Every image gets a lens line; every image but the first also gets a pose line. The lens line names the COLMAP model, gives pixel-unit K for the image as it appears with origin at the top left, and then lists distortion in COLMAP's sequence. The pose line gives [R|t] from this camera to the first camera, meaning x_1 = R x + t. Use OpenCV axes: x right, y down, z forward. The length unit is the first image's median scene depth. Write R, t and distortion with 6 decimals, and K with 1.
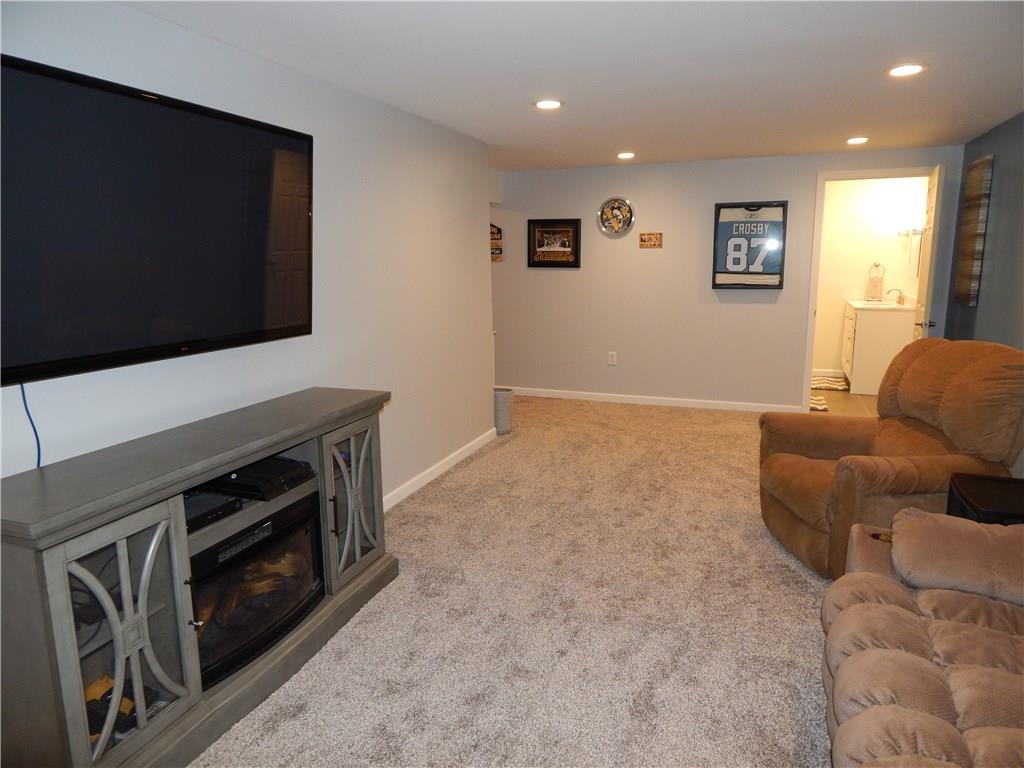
lens RADIAL K [[669.1, 0, 513.0], [0, 669.1, 380.2], [0, 0, 1]] dist [-0.002263, -0.005105]
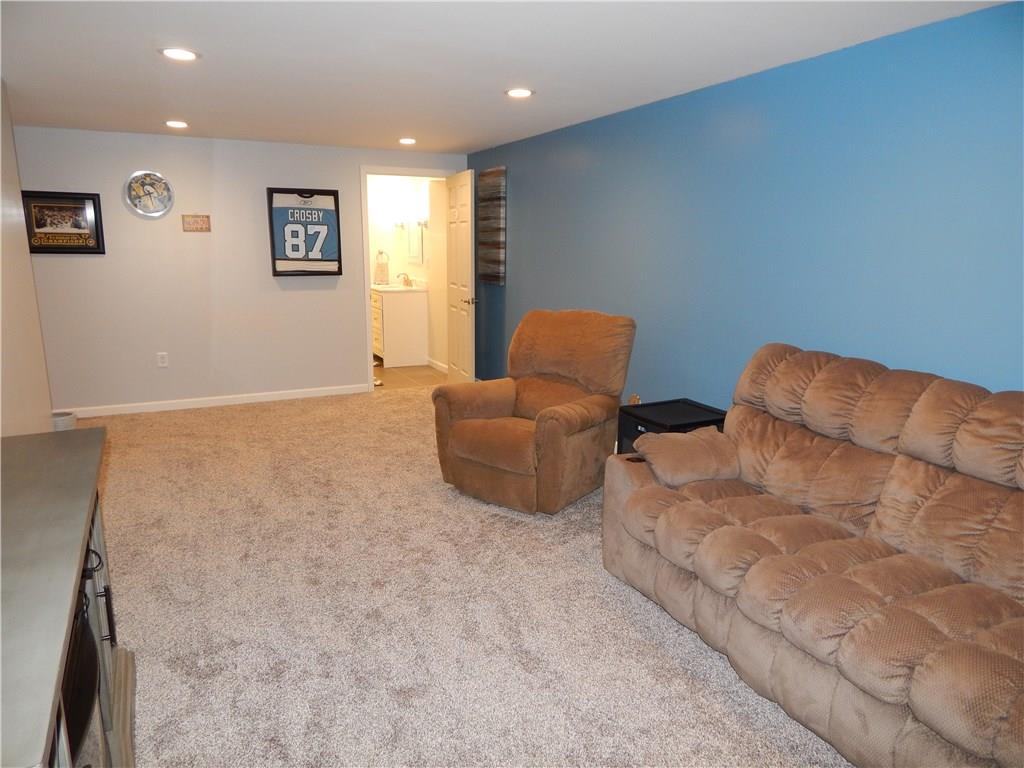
lens RADIAL K [[669.1, 0, 513.0], [0, 669.1, 380.2], [0, 0, 1]] dist [-0.002263, -0.005105]
pose [[0.675265, -0.133771, 0.725343, -0.199996], [0.119252, 0.990278, 0.071612, -0.016400], [-0.727871, 0.038142, 0.684652, 0.095557]]
